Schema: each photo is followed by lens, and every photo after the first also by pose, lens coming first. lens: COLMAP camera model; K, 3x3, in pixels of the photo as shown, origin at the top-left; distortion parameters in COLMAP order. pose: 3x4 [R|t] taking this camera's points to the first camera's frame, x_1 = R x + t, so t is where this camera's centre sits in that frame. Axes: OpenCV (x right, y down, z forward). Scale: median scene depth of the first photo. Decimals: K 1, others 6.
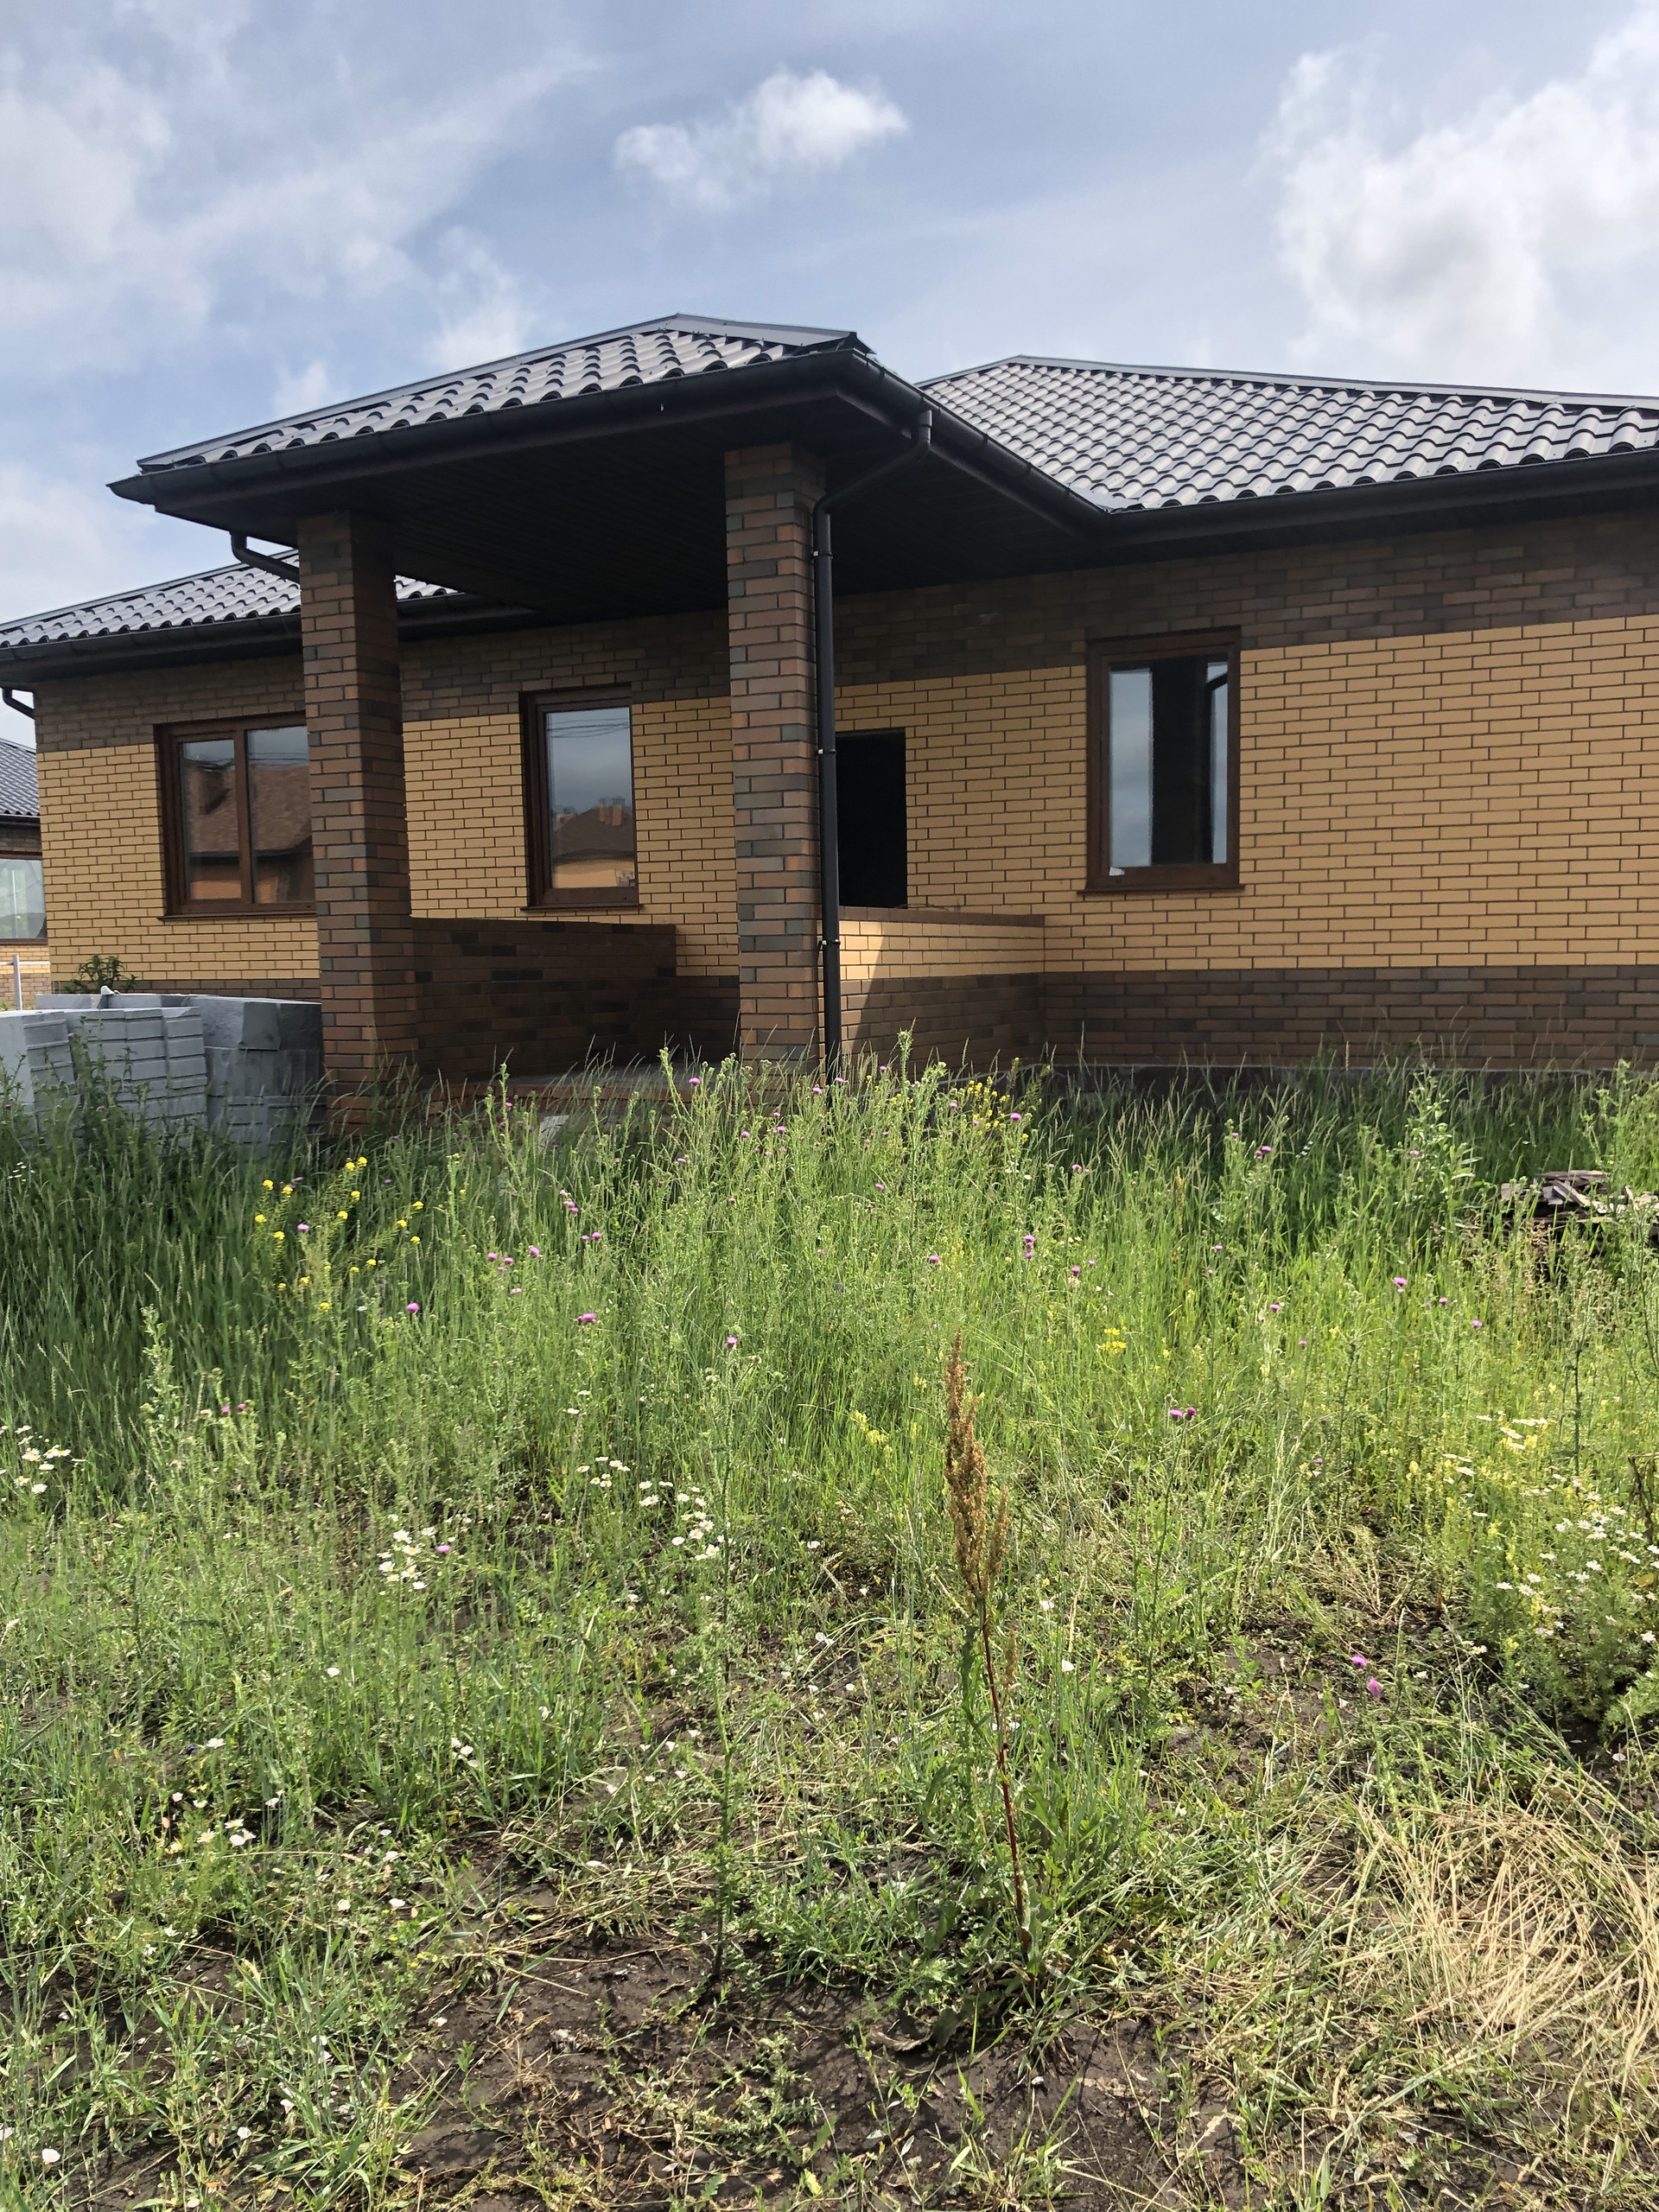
lens RADIAL K [[1834.7, 0, 880.9], [0, 1834.7, 1093.6], [0, 0, 1]] dist [0.028102, -0.027631]
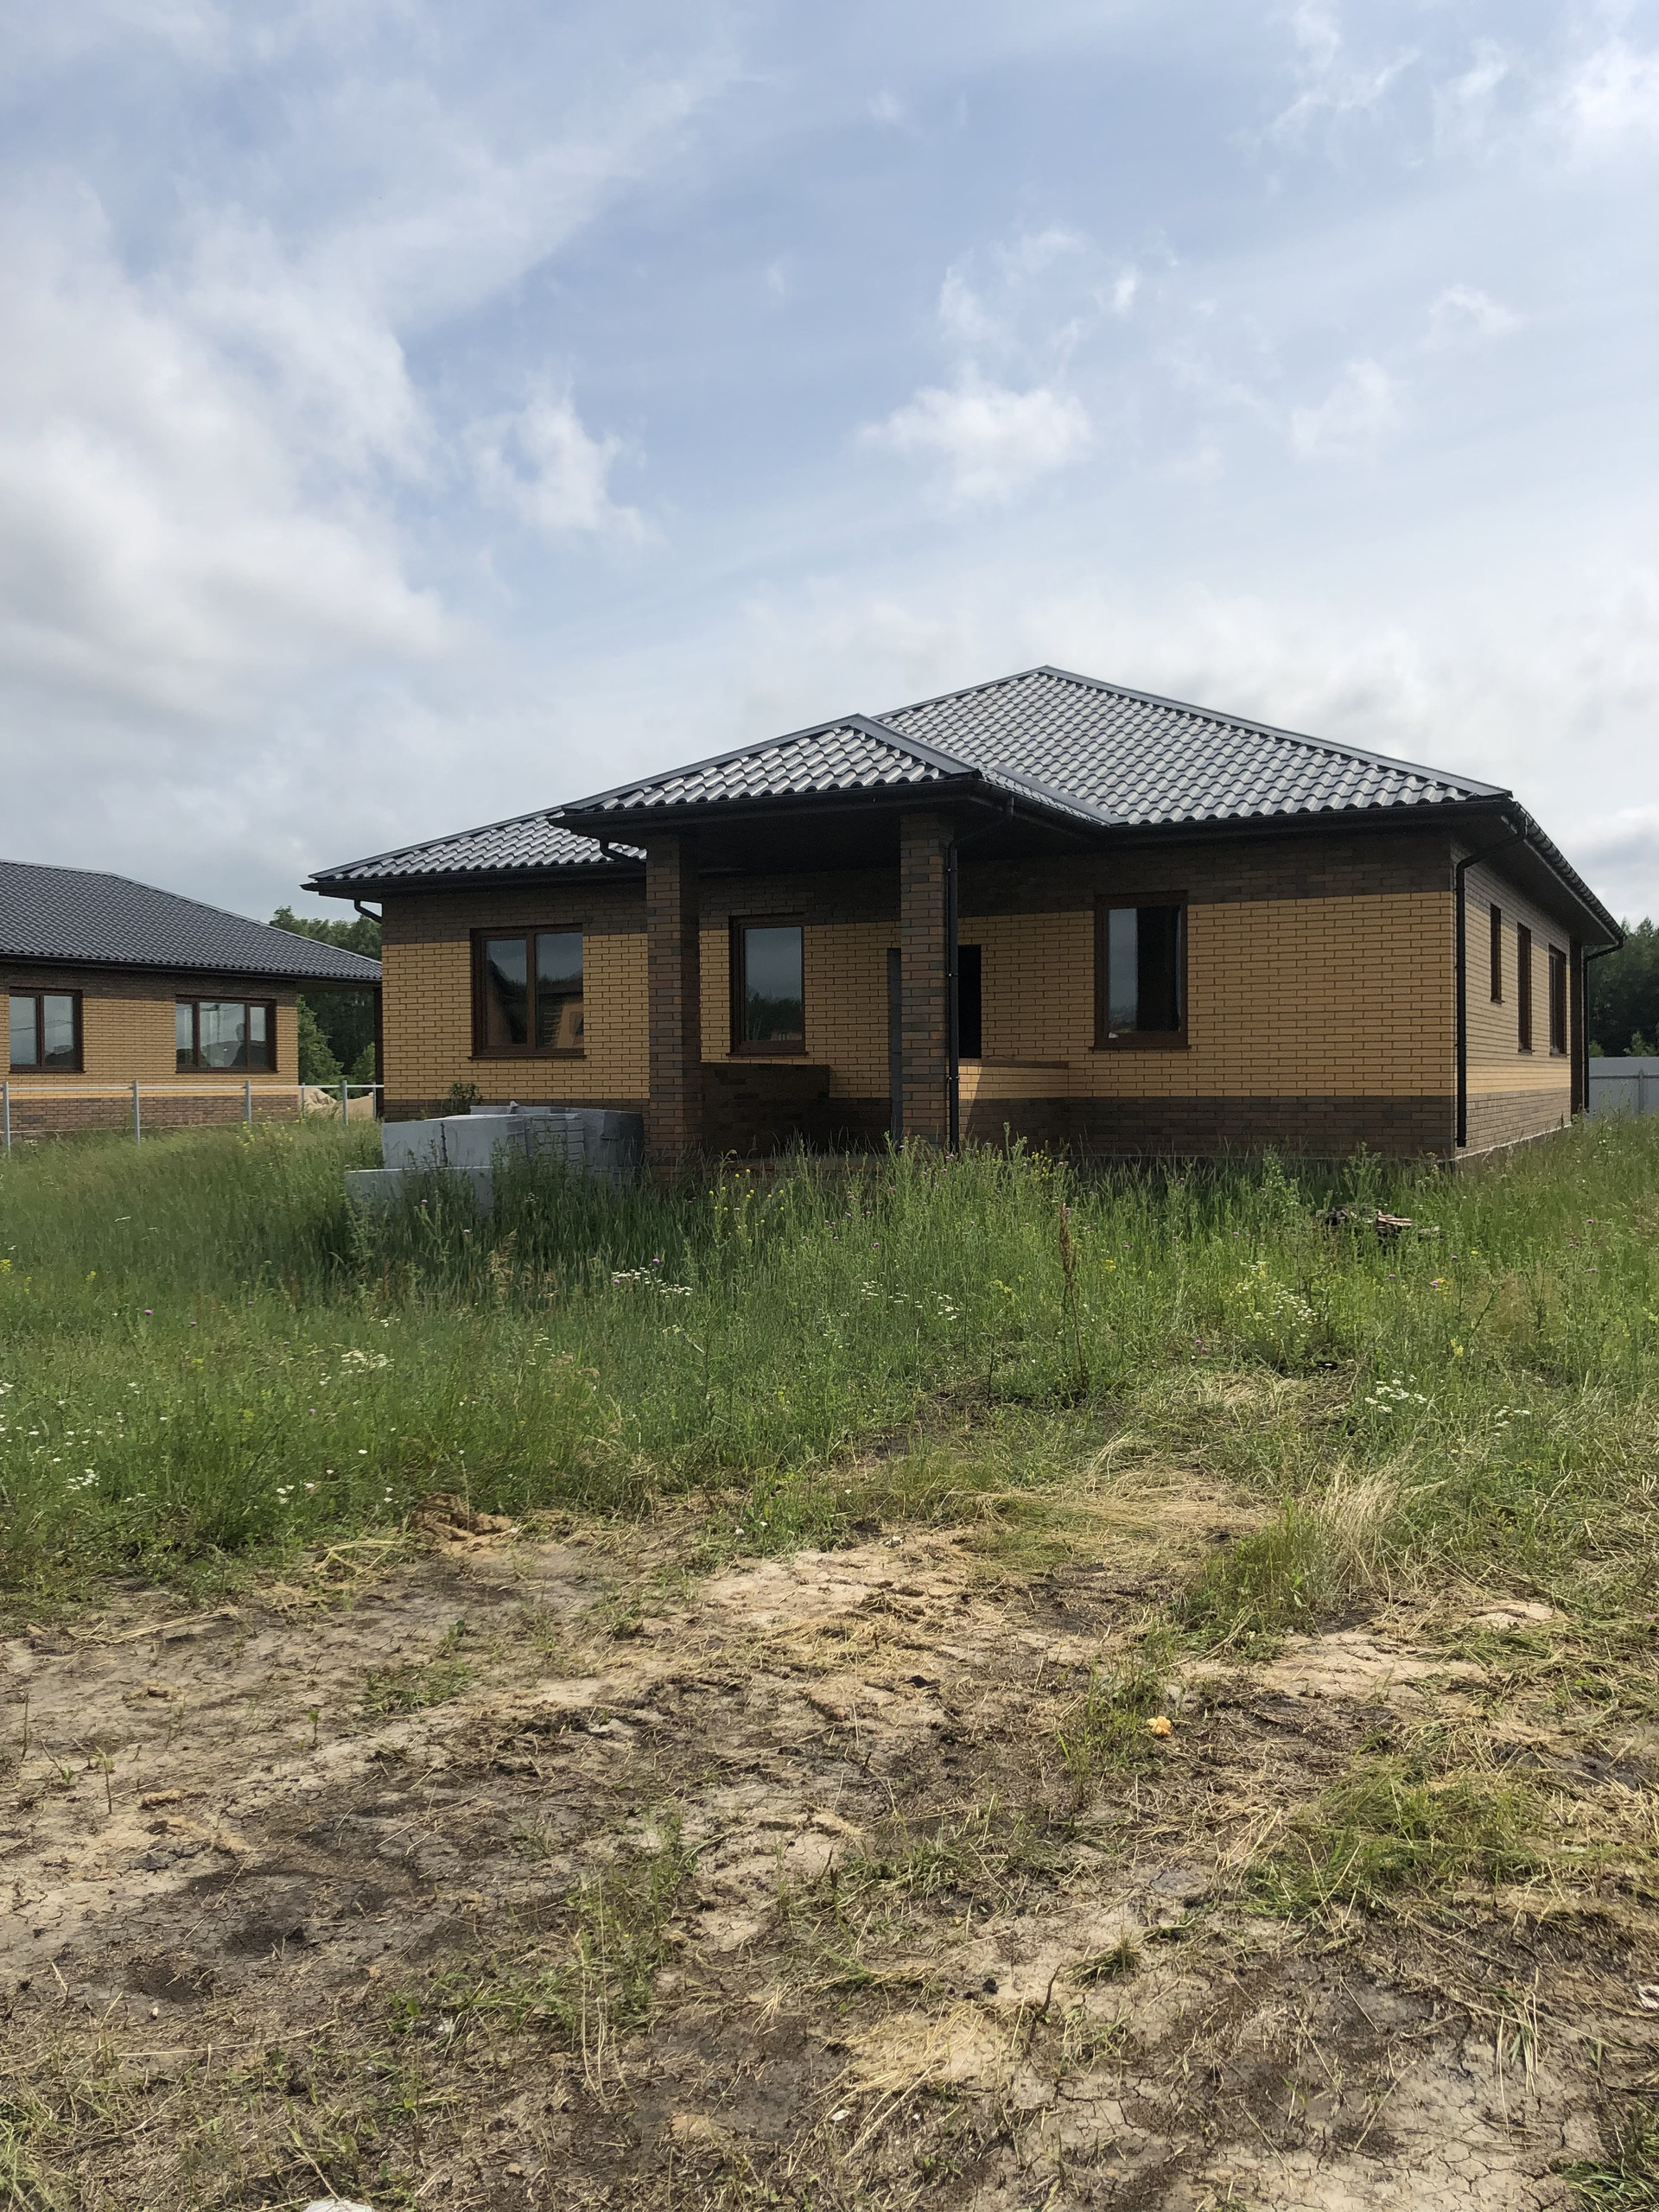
lens RADIAL K [[1834.7, 0, 851.6], [0, 1834.7, 1106.1], [0, 0, 1]] dist [0.028102, -0.027631]
pose [[0.999810, 0.008458, -0.017588, -0.080154], [-0.009583, 0.997846, -0.064903, 0.052550], [0.017001, 0.065059, 0.997737, -0.672207]]
